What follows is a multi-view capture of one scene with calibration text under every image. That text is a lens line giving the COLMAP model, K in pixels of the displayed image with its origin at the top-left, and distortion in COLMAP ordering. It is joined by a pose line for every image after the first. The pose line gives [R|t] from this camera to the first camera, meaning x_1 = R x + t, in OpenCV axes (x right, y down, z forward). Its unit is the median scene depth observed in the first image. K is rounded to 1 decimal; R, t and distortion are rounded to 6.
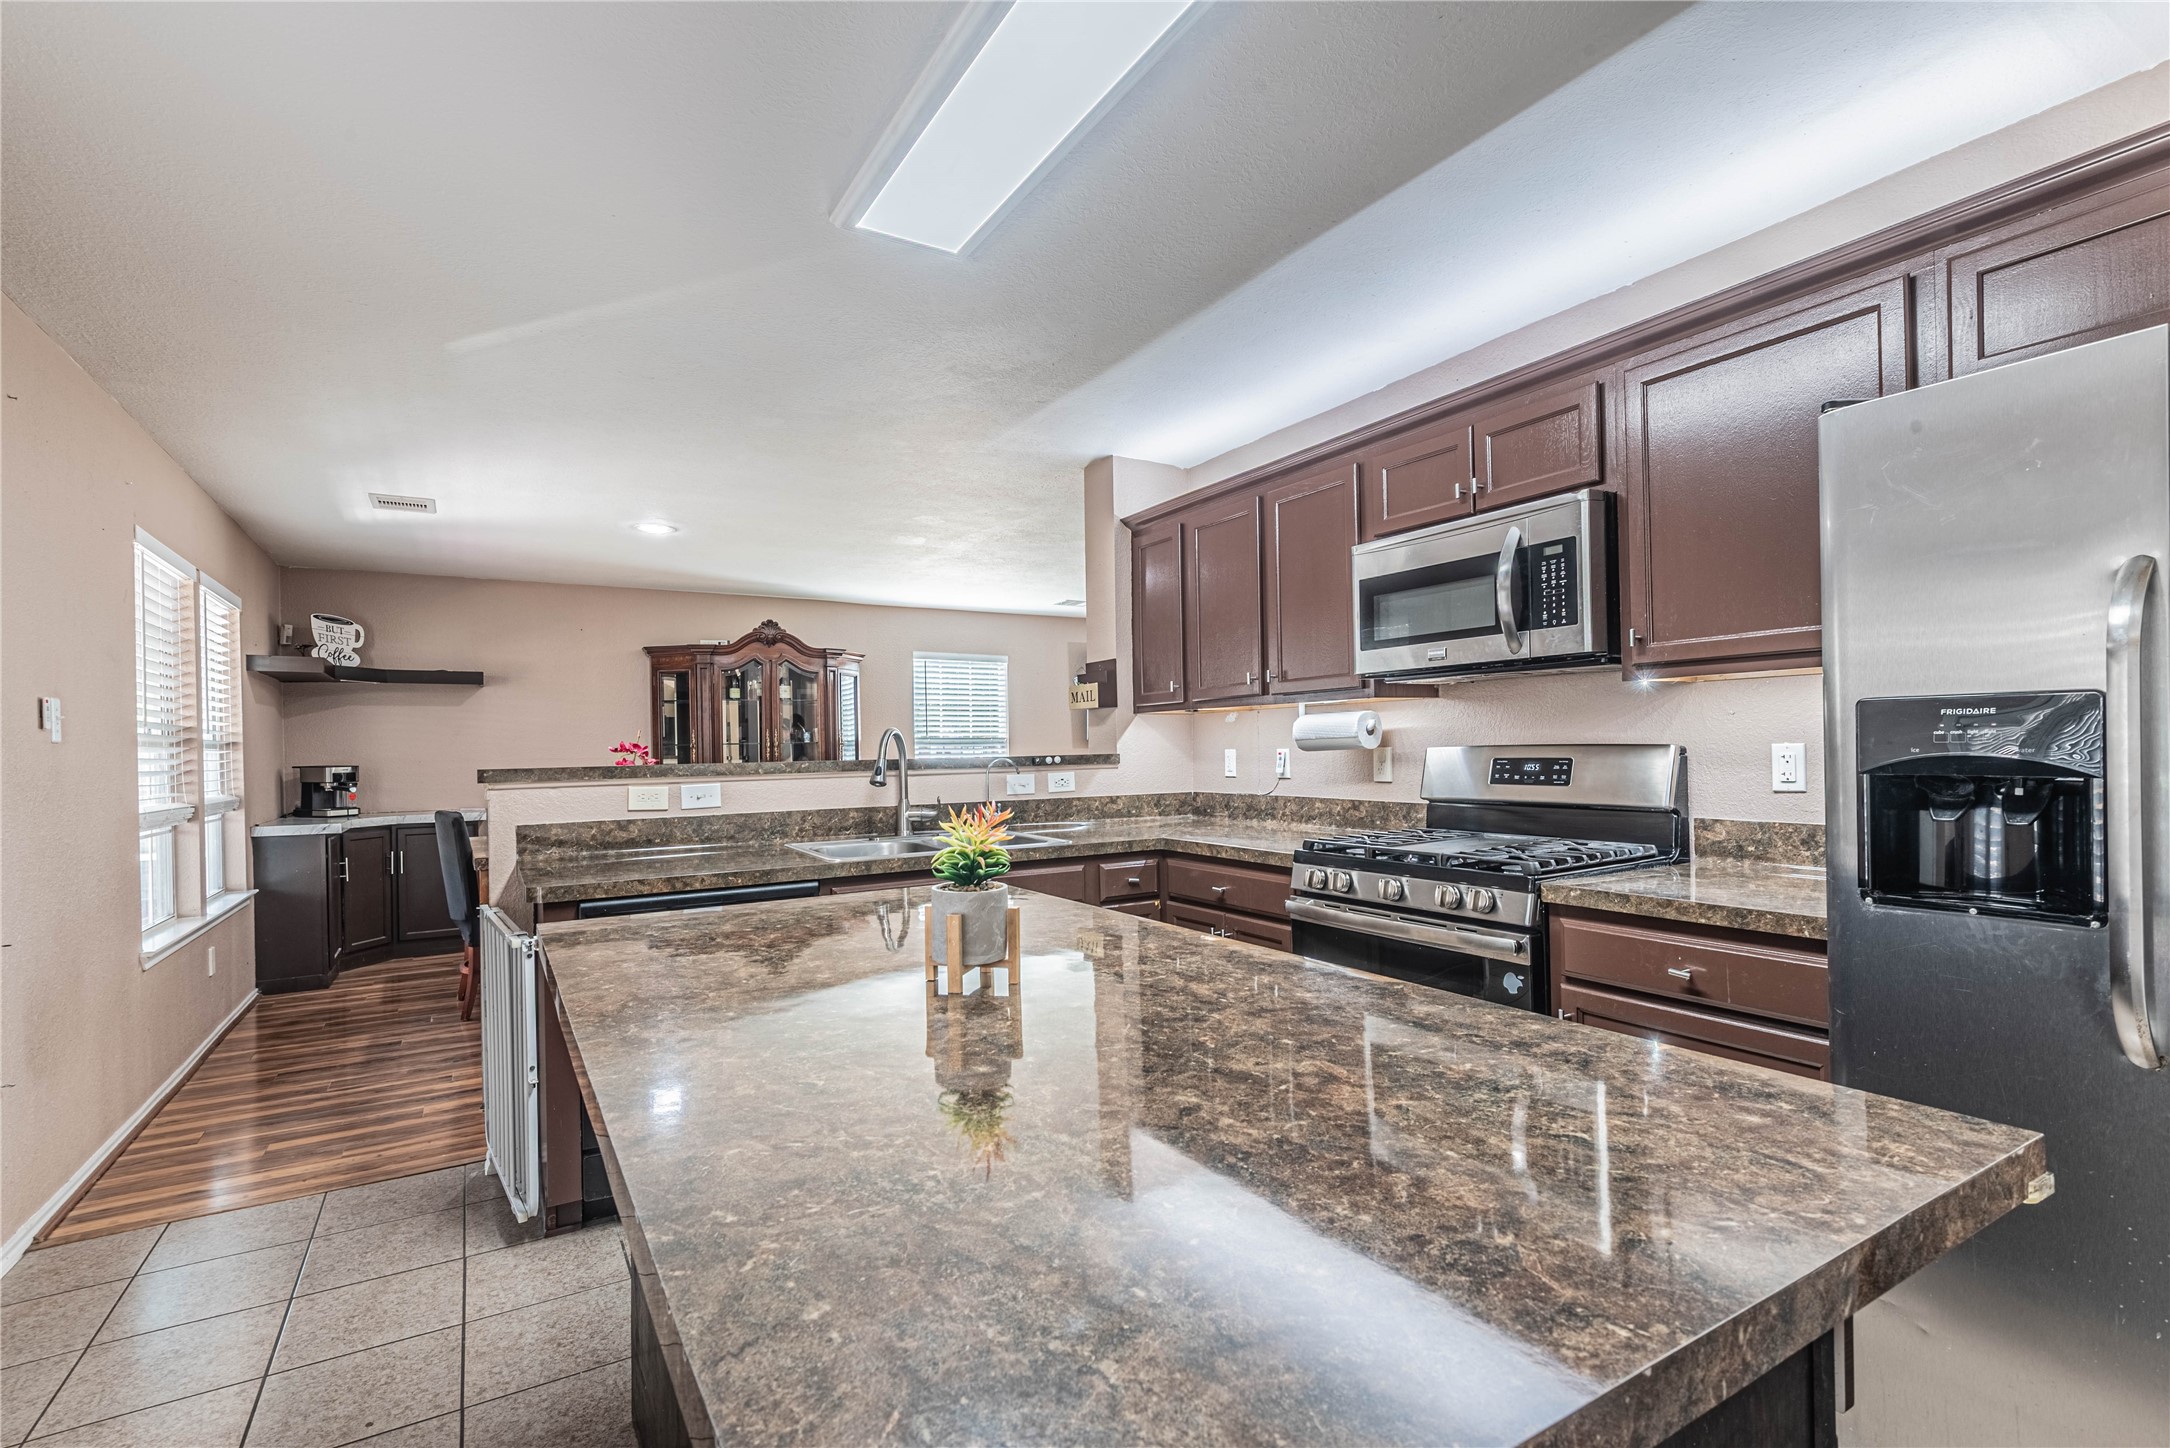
lens RADIAL K [[985.3, 0, 1074.1], [0, 985.3, 737.6], [0, 0, 1]] dist [0.001855, -0.000112]
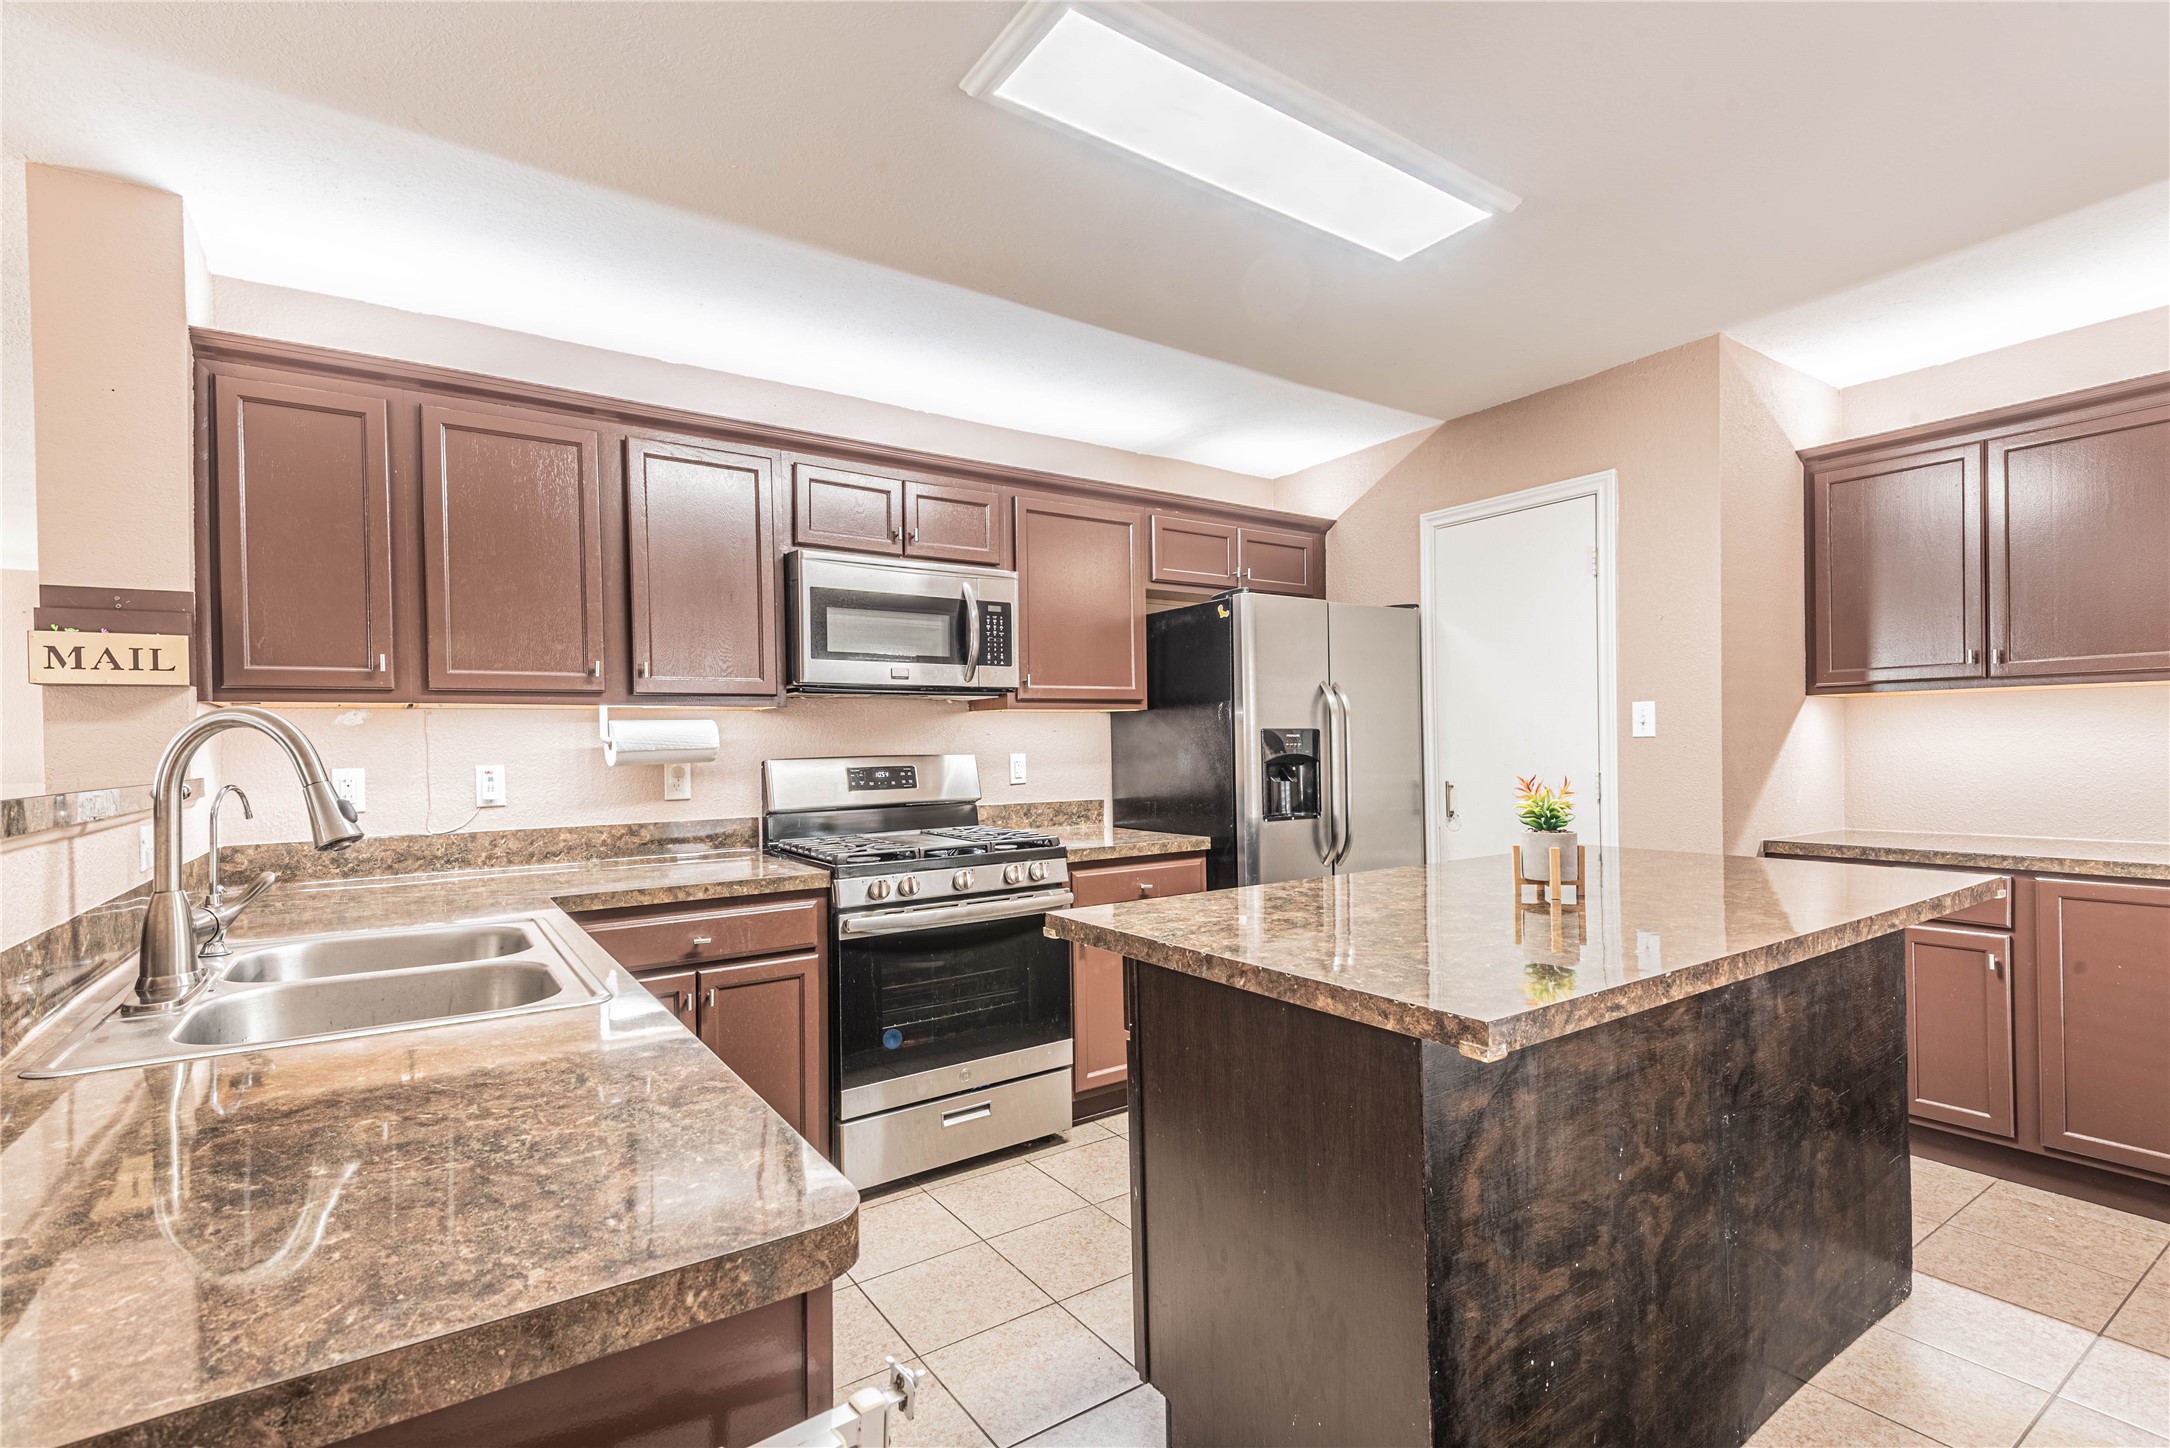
lens RADIAL K [[985.3, 0, 1083.1], [0, 985.3, 742.7], [0, 0, 1]] dist [0.001855, -0.000112]
pose [[-0.069391, 0.017012, 0.997444, -0.755117], [0.008337, 0.999830, -0.016472, 0.013532], [-0.997555, 0.007173, -0.069521, 0.858029]]
